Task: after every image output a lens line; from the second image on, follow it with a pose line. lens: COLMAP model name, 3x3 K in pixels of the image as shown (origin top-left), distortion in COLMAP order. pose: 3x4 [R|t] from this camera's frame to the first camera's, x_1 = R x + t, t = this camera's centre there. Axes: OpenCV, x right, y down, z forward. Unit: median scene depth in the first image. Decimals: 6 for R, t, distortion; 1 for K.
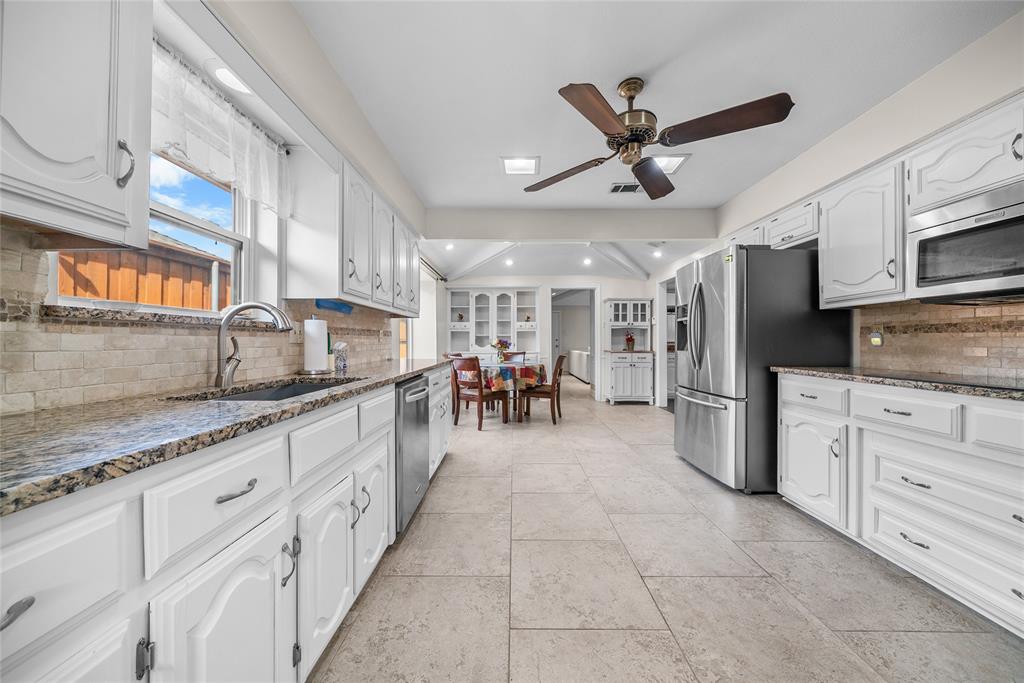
lens RADIAL K [[351.8, 0, 509.5], [0, 351.8, 341.8], [0, 0, 1]] dist [-0.003157, -0.000110]
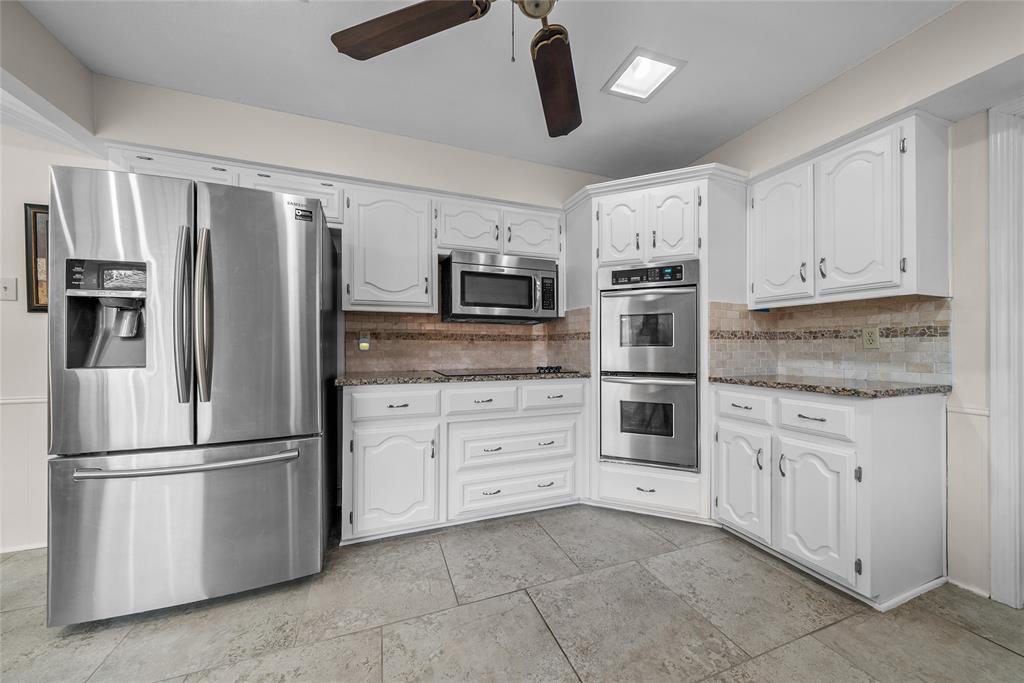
lens RADIAL K [[351.8, 0, 509.8], [0, 351.8, 345.2], [0, 0, 1]] dist [-0.003157, -0.000110]
pose [[-0.354831, 0.002416, 0.934927, -0.110228], [-0.001531, 0.999994, -0.003165, -0.001839], [-0.934929, -0.002554, -0.354825, 1.021531]]
